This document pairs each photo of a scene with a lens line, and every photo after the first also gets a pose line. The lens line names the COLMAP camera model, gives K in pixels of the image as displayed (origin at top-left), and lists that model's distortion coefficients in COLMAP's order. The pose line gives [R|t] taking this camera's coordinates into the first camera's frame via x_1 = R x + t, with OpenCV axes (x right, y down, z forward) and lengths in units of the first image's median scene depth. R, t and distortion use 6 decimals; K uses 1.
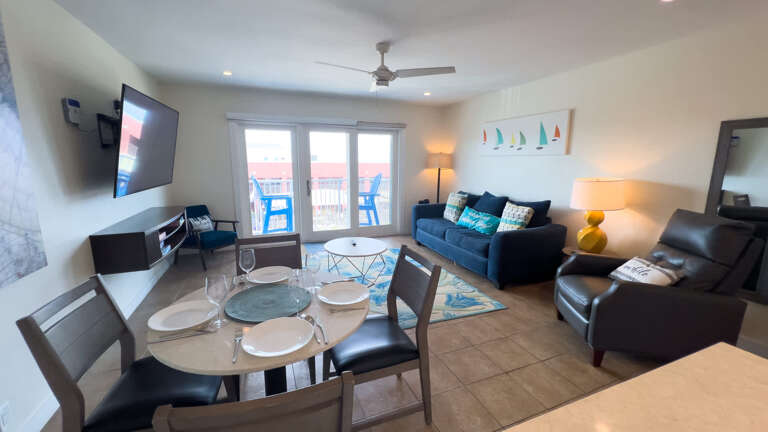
lens RADIAL K [[306.3, 0, 382.0], [0, 306.3, 213.9], [0, 0, 1]] dist [-0.001773, -0.000020]
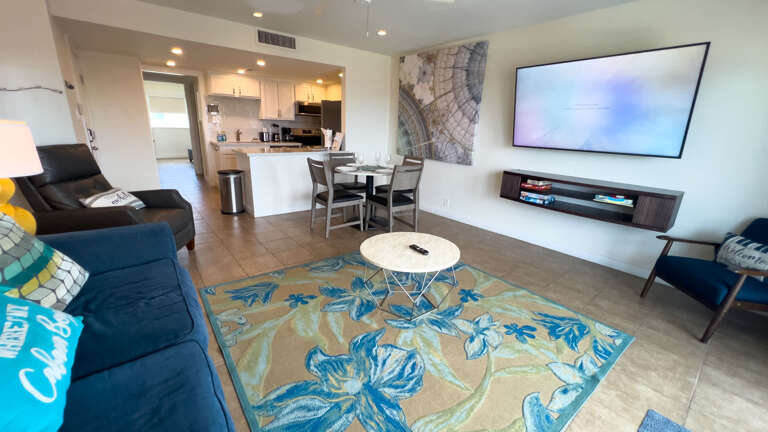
lens RADIAL K [[306.3, 0, 382.0], [0, 306.3, 213.9], [0, 0, 1]] dist [-0.001773, -0.000020]
pose [[-0.956546, 0.038851, -0.288980, 0.135101], [-0.092465, 0.899514, 0.426996, -0.204675], [0.276531, 0.435162, -0.856834, 1.356581]]
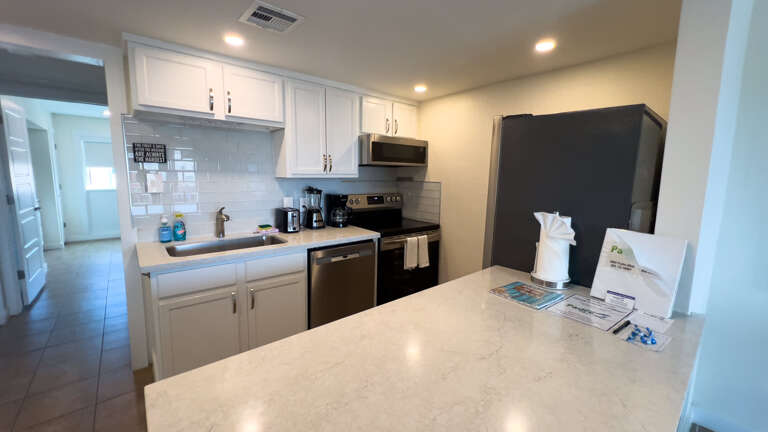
lens RADIAL K [[306.3, 0, 382.0], [0, 306.3, 213.9], [0, 0, 1]] dist [-0.001773, -0.000020]
pose [[-0.949098, 0.020797, -0.314294, 0.264604], [-0.074311, 0.954867, 0.287587, -0.029540], [0.306090, 0.296304, -0.904717, 0.226389]]
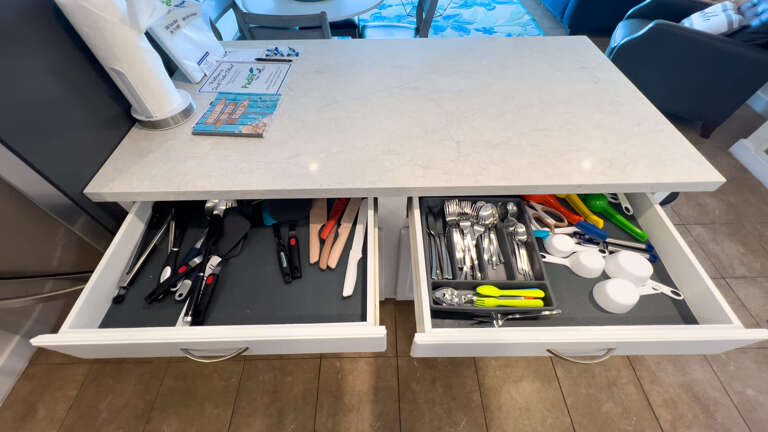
lens RADIAL K [[306.3, 0, 382.0], [0, 306.3, 213.9], [0, 0, 1]] dist [-0.001773, -0.000020]
pose [[0.933125, 0.274280, -0.232485, 0.191030], [-0.046244, 0.732775, 0.678898, 0.028987], [0.356567, -0.622745, 0.696454, -0.179578]]
